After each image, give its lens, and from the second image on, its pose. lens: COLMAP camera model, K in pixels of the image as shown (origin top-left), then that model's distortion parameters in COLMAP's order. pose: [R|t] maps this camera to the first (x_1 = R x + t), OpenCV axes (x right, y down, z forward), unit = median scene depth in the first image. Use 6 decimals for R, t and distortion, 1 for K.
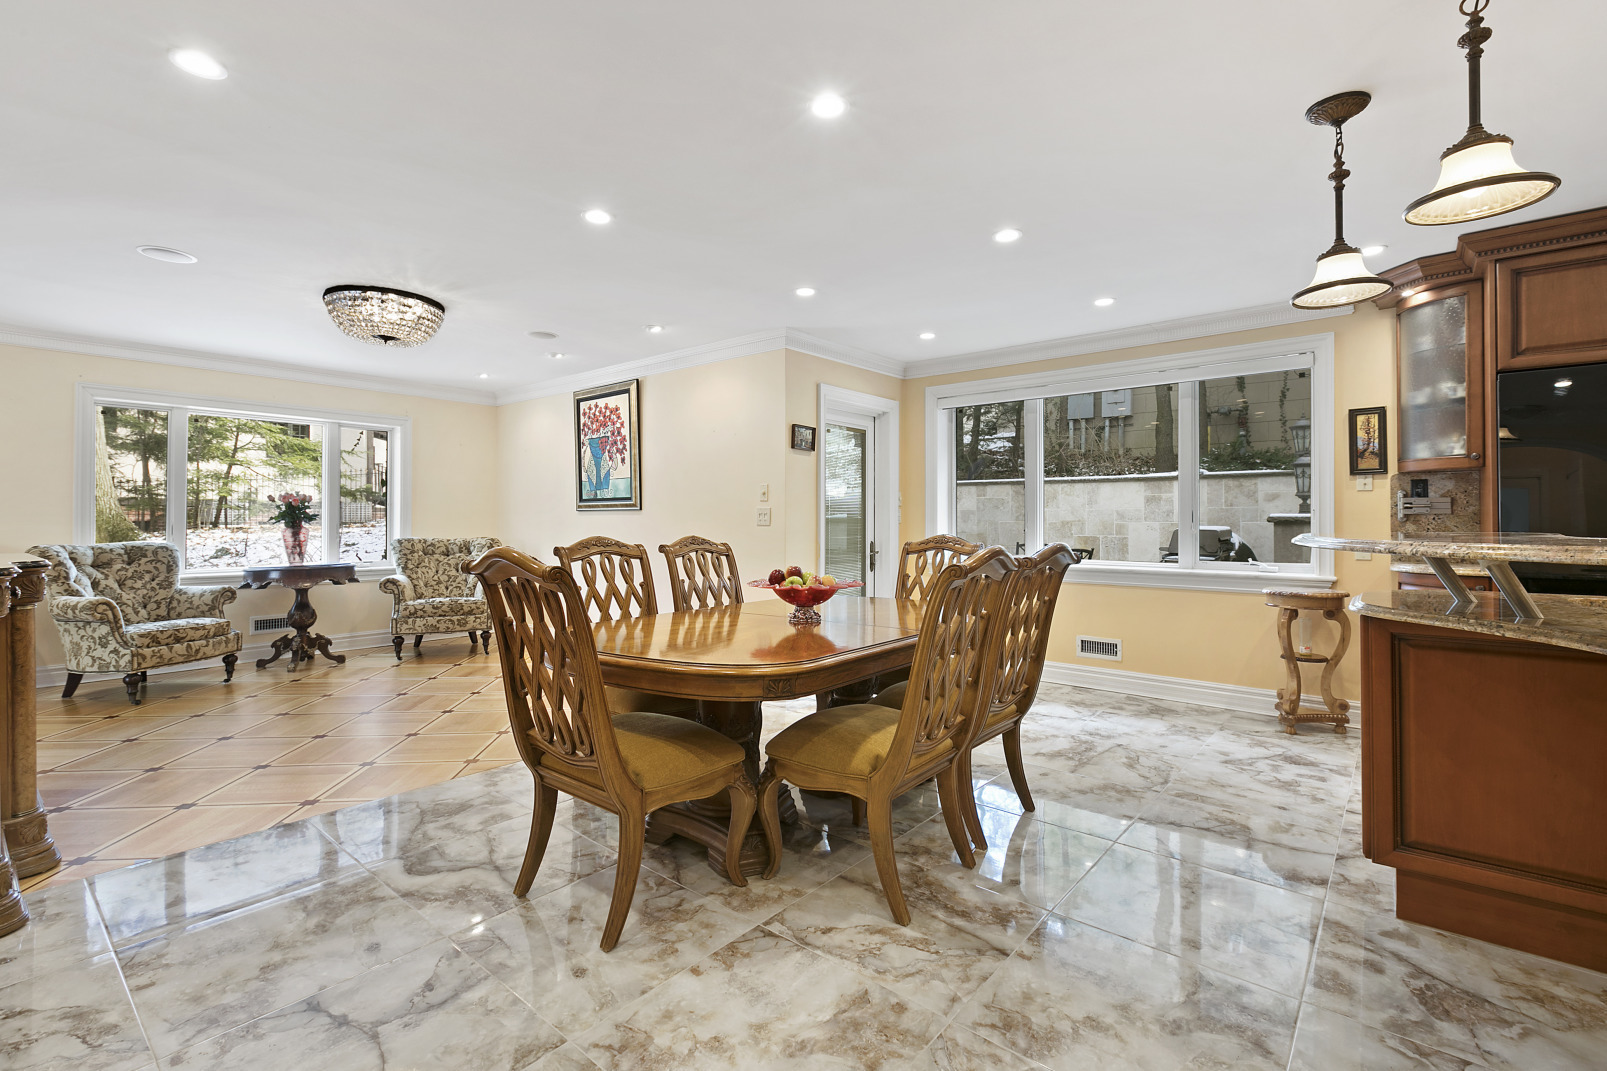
lens RADIAL K [[715.8, 0, 799.2], [0, 715.8, 525.0], [0, 0, 1]] dist [0.004413, 0.000368]
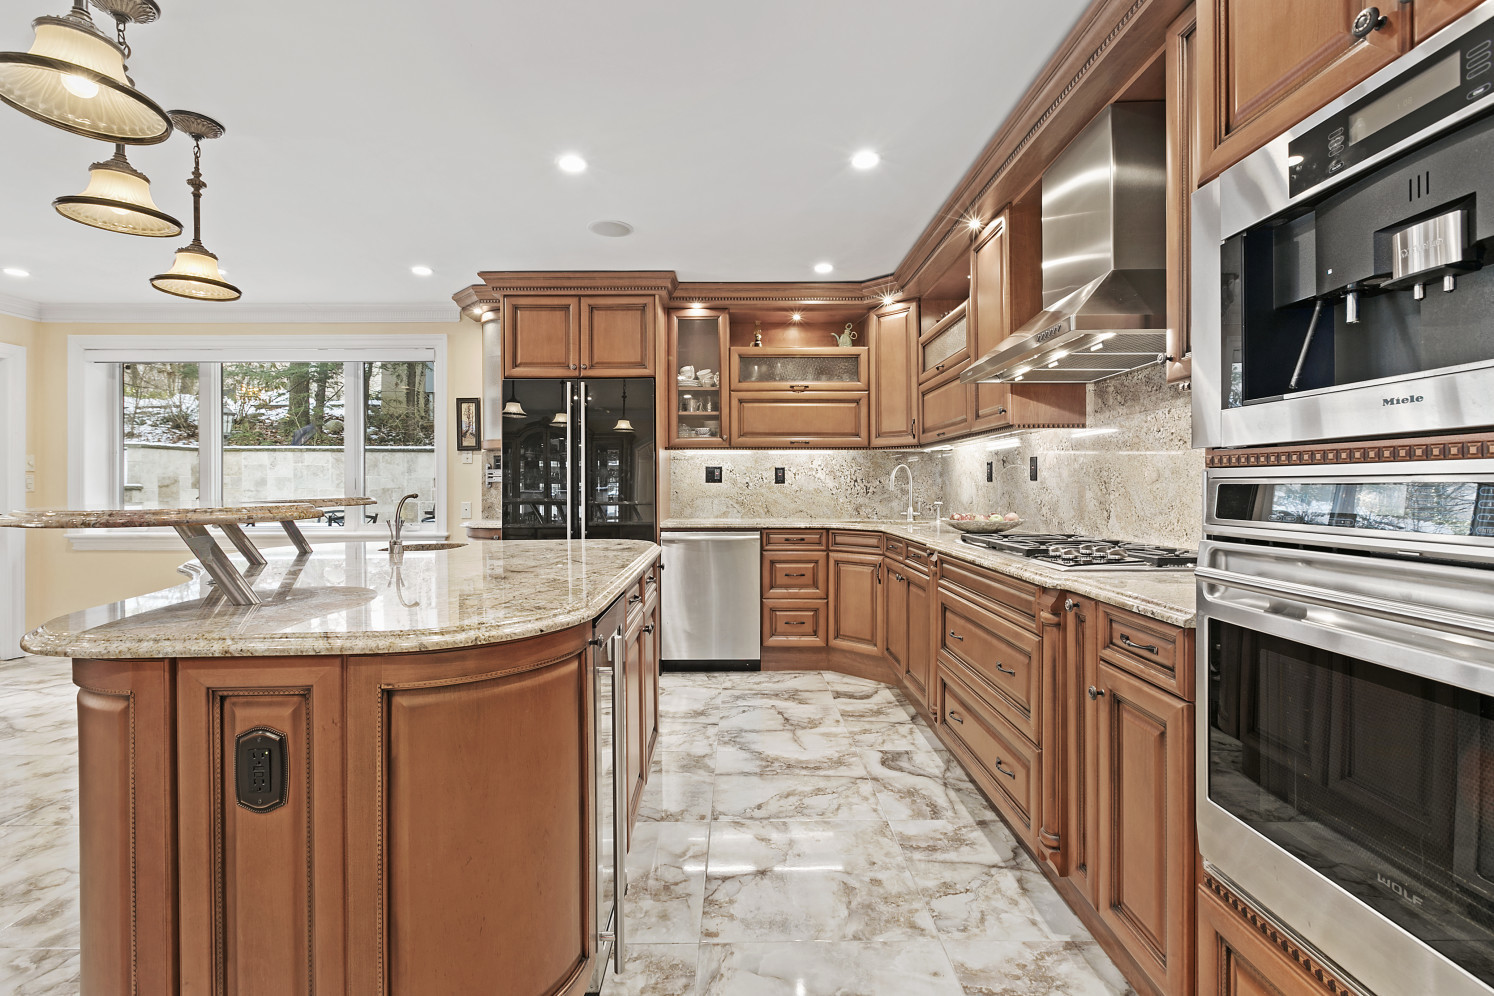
lens RADIAL K [[665.4, 0, 743.0], [0, 665.4, 488.3], [0, 0, 1]] dist [0.004413, 0.000368]
pose [[0.756711, -0.006714, 0.653714, 0.390402], [0.009660, 0.999953, -0.000912, 0.000862], [-0.653678, 0.007005, 0.756741, -0.194455]]
